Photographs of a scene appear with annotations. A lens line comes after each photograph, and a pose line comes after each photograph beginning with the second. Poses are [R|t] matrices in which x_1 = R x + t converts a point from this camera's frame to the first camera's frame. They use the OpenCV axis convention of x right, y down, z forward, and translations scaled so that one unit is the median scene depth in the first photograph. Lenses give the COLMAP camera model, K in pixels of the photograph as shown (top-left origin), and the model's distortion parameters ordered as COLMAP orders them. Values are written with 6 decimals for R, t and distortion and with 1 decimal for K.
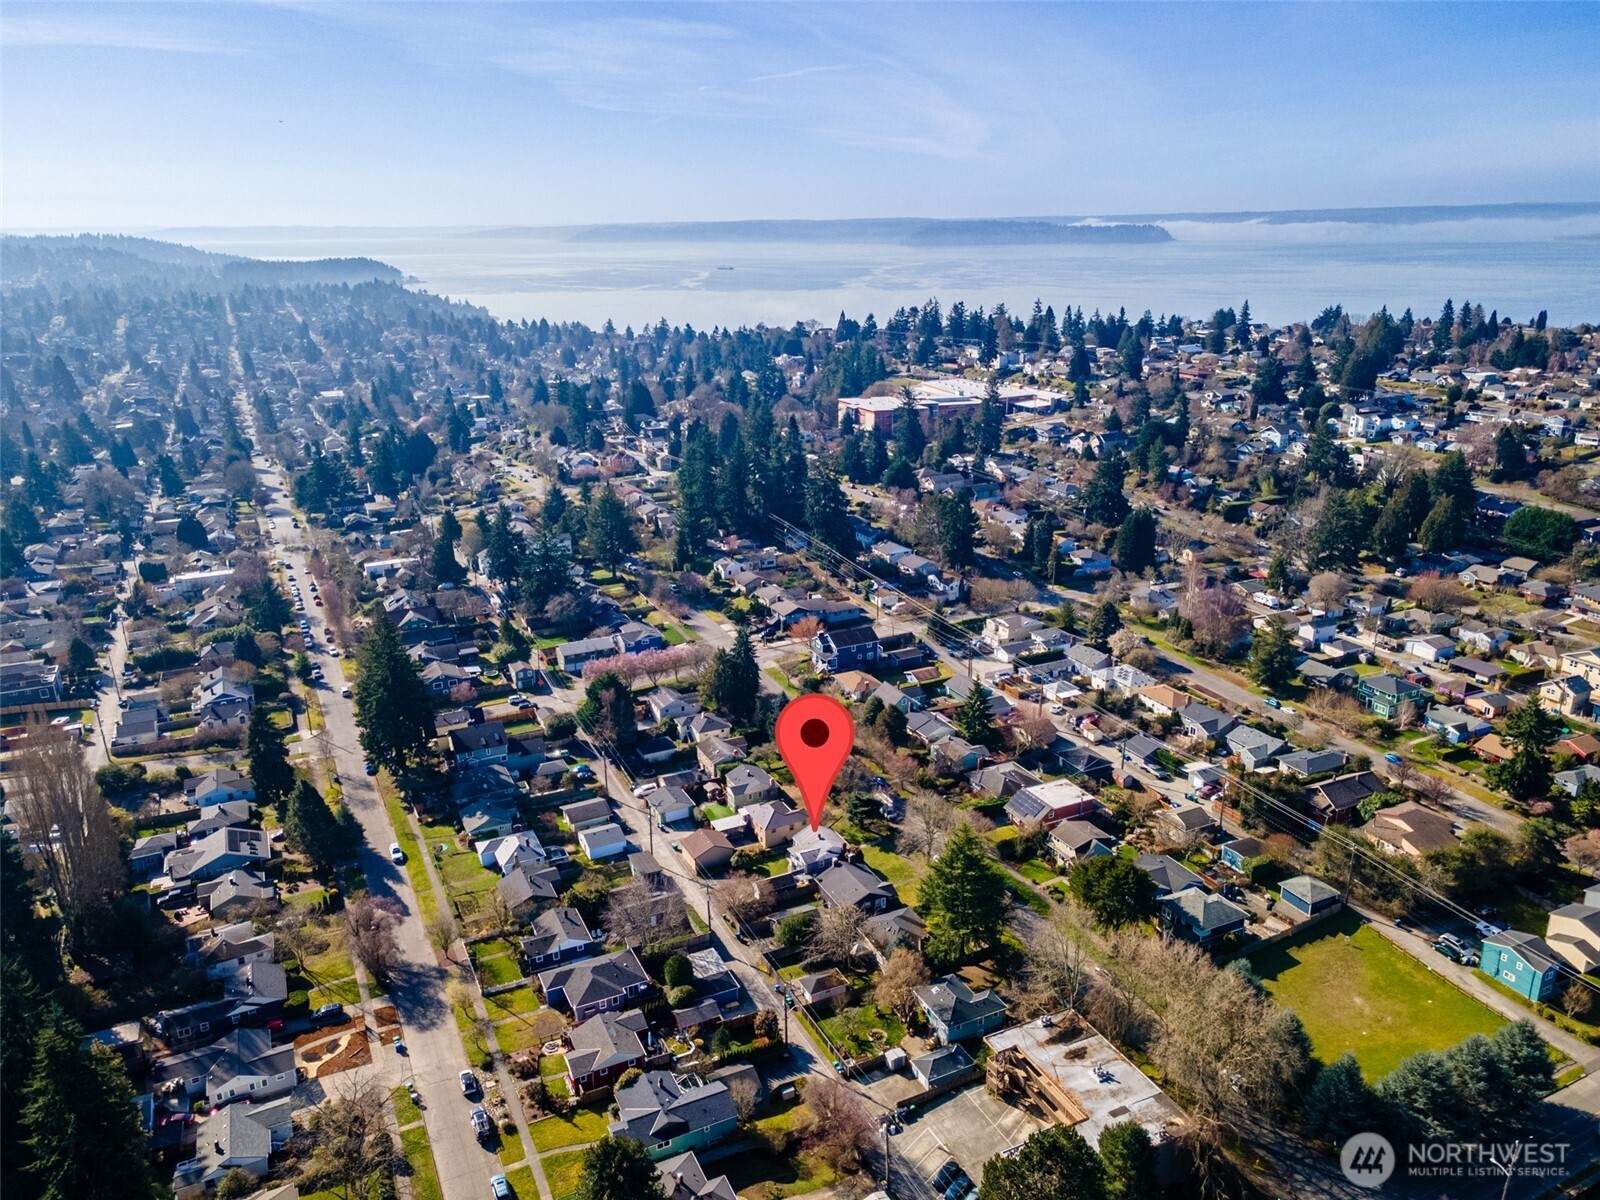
lens RADIAL K [[1169.5, 0, 800.0], [0, 1169.5, 600.0], [0, 0, 1]] dist [0.015837, 0.059174]
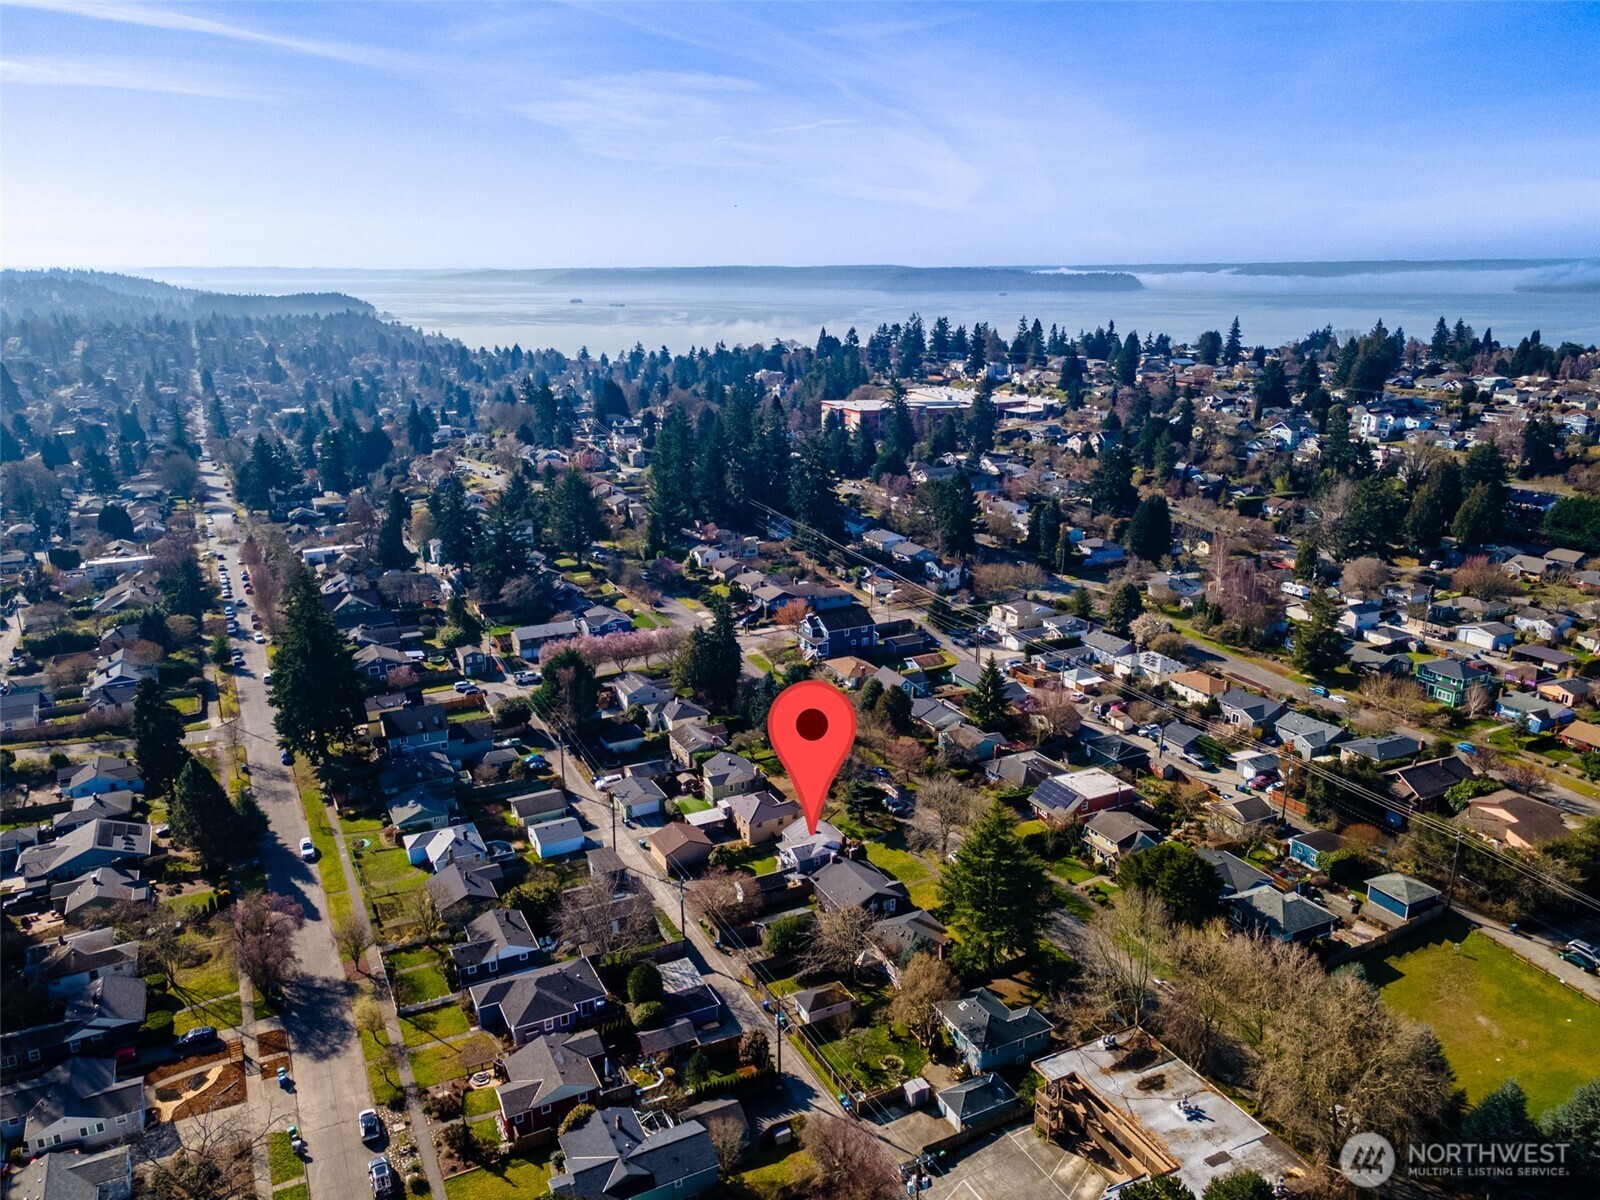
lens RADIAL K [[1169.5, 0, 800.0], [0, 1169.5, 600.0], [0, 0, 1]] dist [0.015837, 0.059174]
pose [[0.999741, 0.005339, 0.022129, -0.009921], [-0.004518, 0.999306, -0.036978, 0.051227], [-0.022311, 0.036868, 0.999071, 0.113561]]
